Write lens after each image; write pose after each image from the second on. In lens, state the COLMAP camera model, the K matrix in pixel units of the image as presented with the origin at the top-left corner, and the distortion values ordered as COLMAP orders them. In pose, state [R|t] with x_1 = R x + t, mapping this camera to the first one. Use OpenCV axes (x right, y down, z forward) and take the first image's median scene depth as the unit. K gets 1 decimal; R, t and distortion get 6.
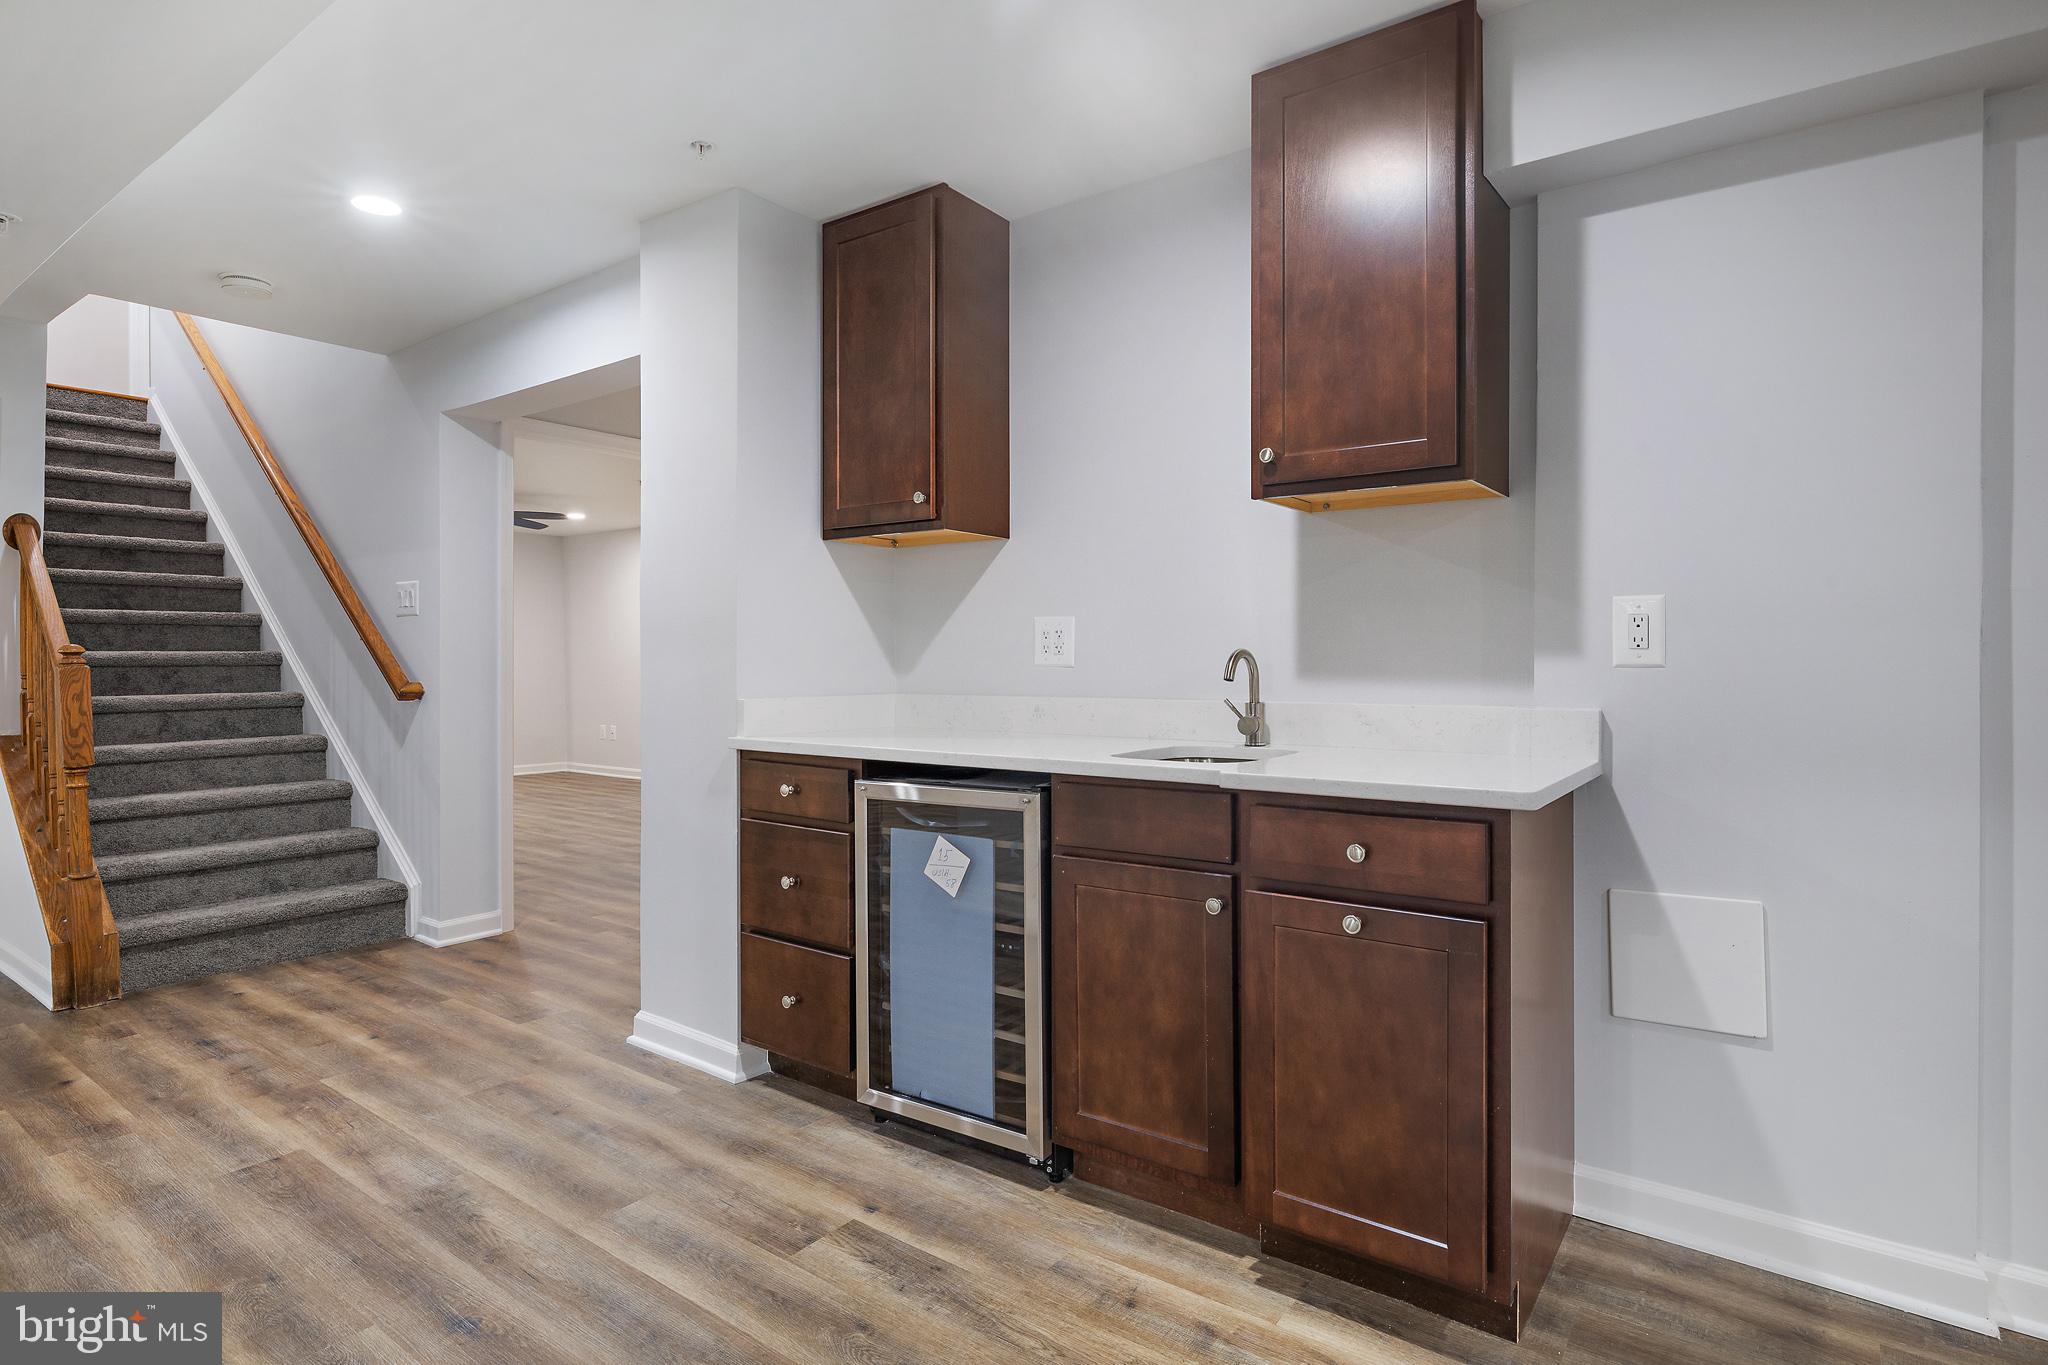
lens RADIAL K [[1066.6, 0, 1023.2], [0, 1066.6, 669.1], [0, 0, 1]] dist [-0.000474, 0.000038]
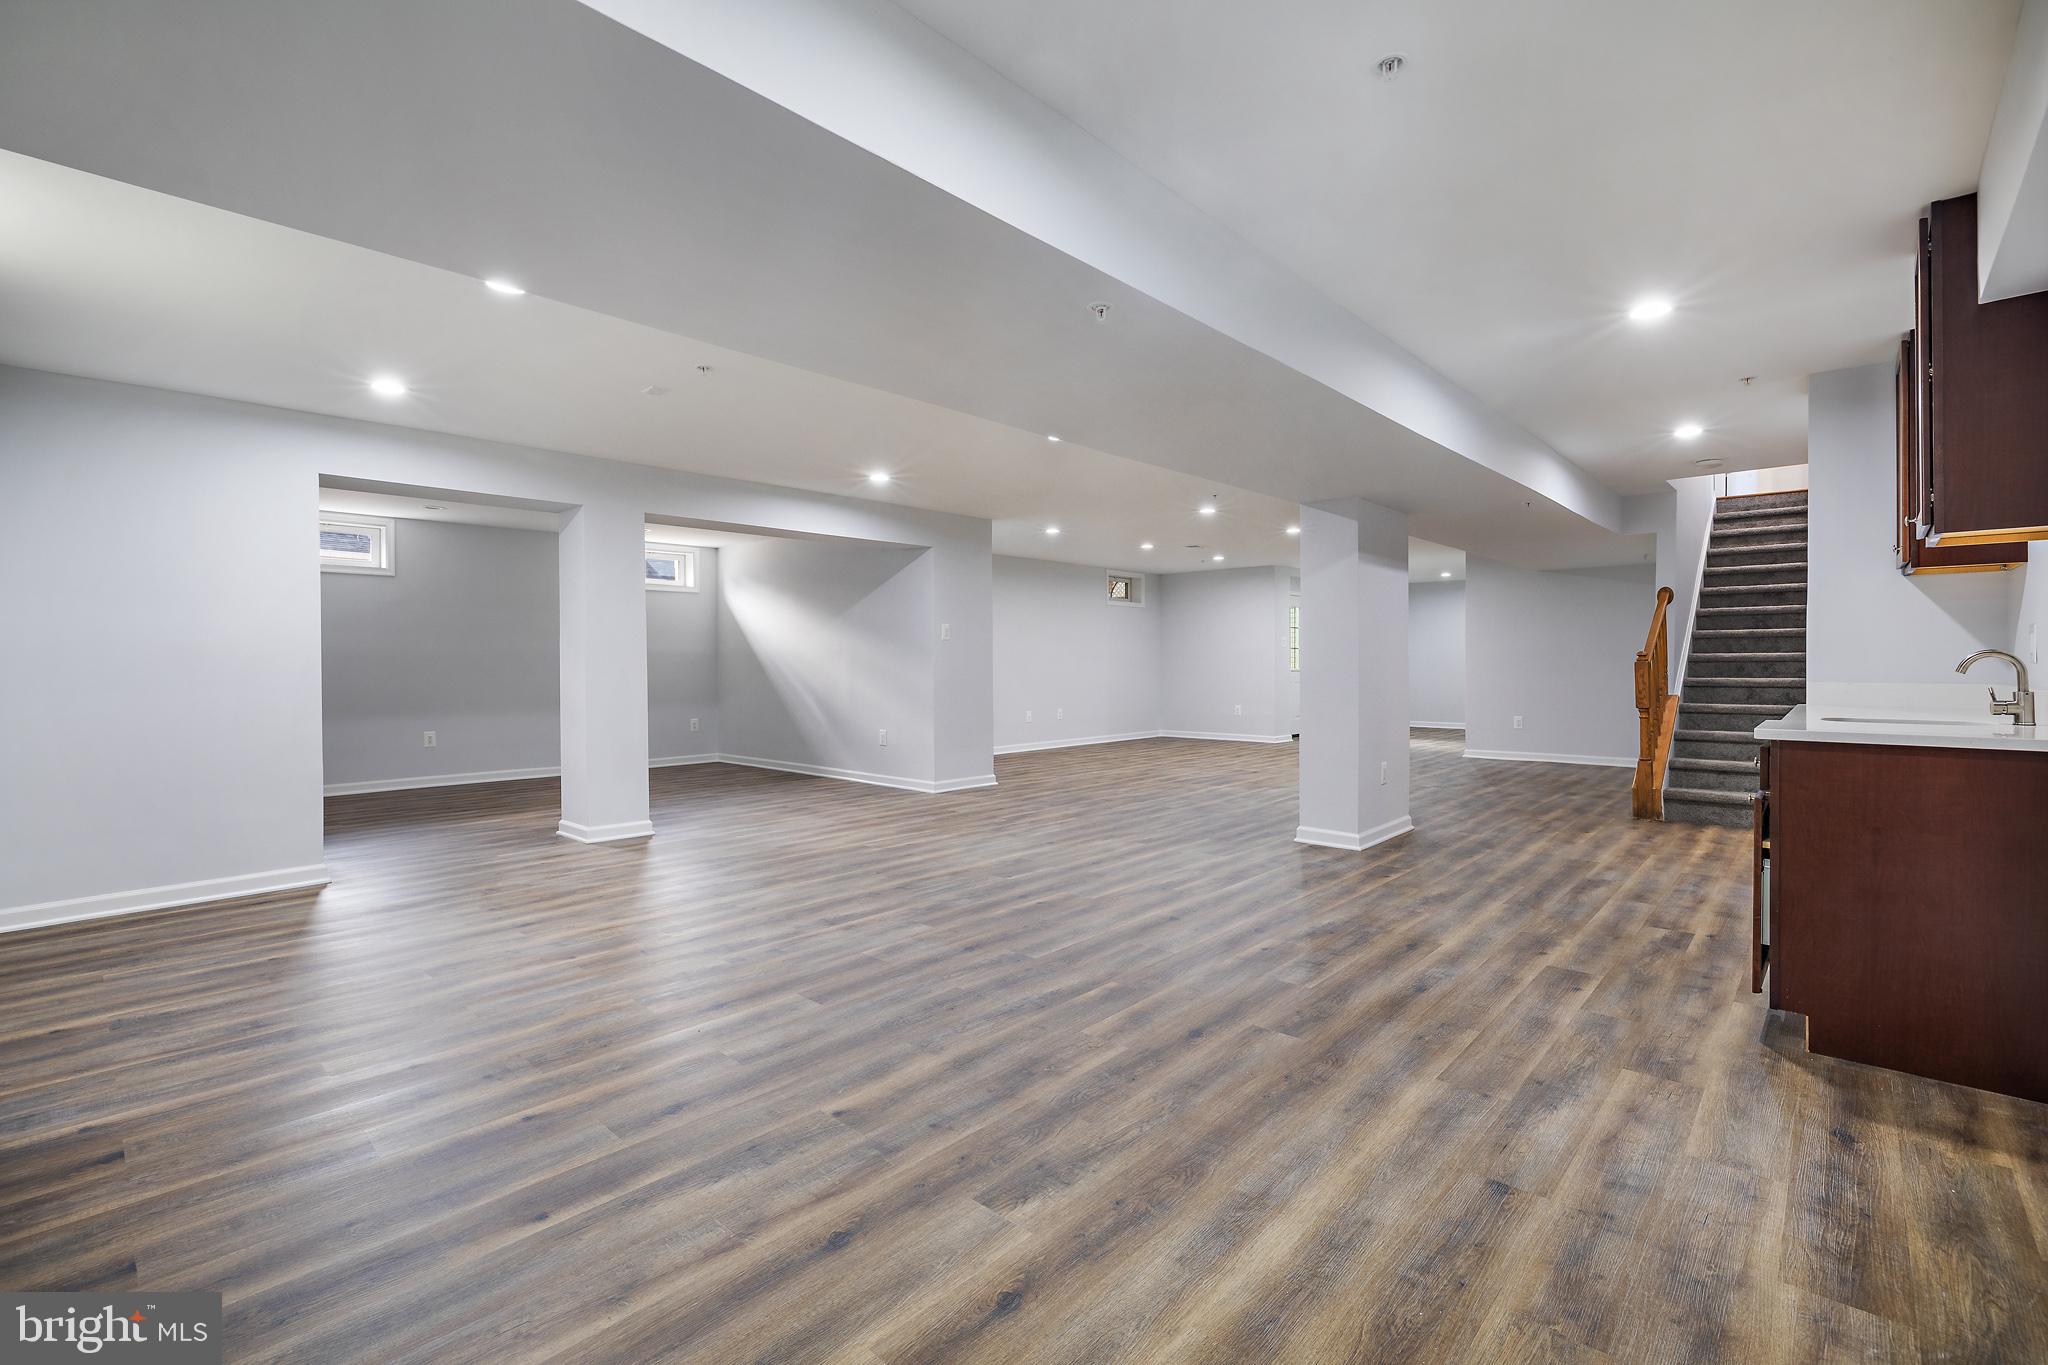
lens RADIAL K [[917.7, 0, 1024.1], [0, 917.7, 671.2], [0, 0, 1]] dist [-0.011204, -0.000323]
pose [[-0.096591, 0.012085, -0.995251, 0.929682], [-0.003455, 0.999916, 0.012477, -0.001879], [0.995318, 0.004644, -0.096541, -0.060500]]
